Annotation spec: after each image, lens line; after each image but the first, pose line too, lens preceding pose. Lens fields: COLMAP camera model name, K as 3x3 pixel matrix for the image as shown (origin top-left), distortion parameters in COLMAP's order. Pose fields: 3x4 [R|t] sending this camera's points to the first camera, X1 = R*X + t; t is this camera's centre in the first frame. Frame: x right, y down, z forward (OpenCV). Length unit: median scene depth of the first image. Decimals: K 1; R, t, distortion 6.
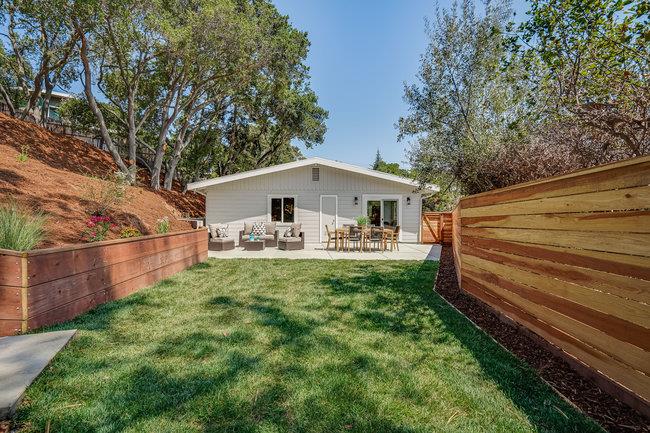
lens RADIAL K [[298.9, 0, 323.1], [0, 298.9, 213.7], [0, 0, 1]] dist [-0.041051, 0.012206]
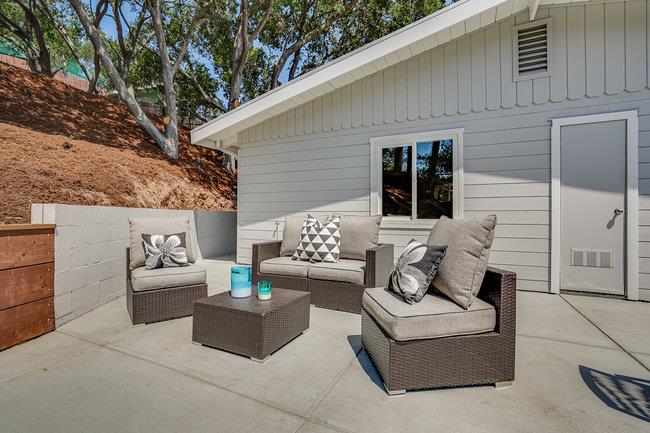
lens RADIAL K [[298.9, 0, 323.1], [0, 298.9, 213.7], [0, 0, 1]] dist [-0.041051, 0.012206]
pose [[0.870292, -0.000208, -0.492536, -0.061539], [-0.003465, 0.999973, -0.006545, 0.026550], [0.492524, 0.007403, 0.870267, 0.666676]]
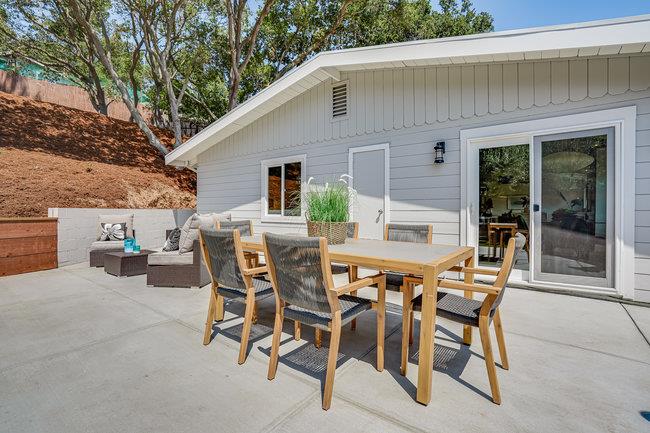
lens RADIAL K [[298.9, 0, 323.1], [0, 298.9, 213.7], [0, 0, 1]] dist [-0.041051, 0.012206]
pose [[0.771527, 0.007004, -0.636158, 0.222242], [-0.004965, 0.999975, 0.004987, 0.023629], [0.636177, -0.000689, 0.771543, 0.669233]]
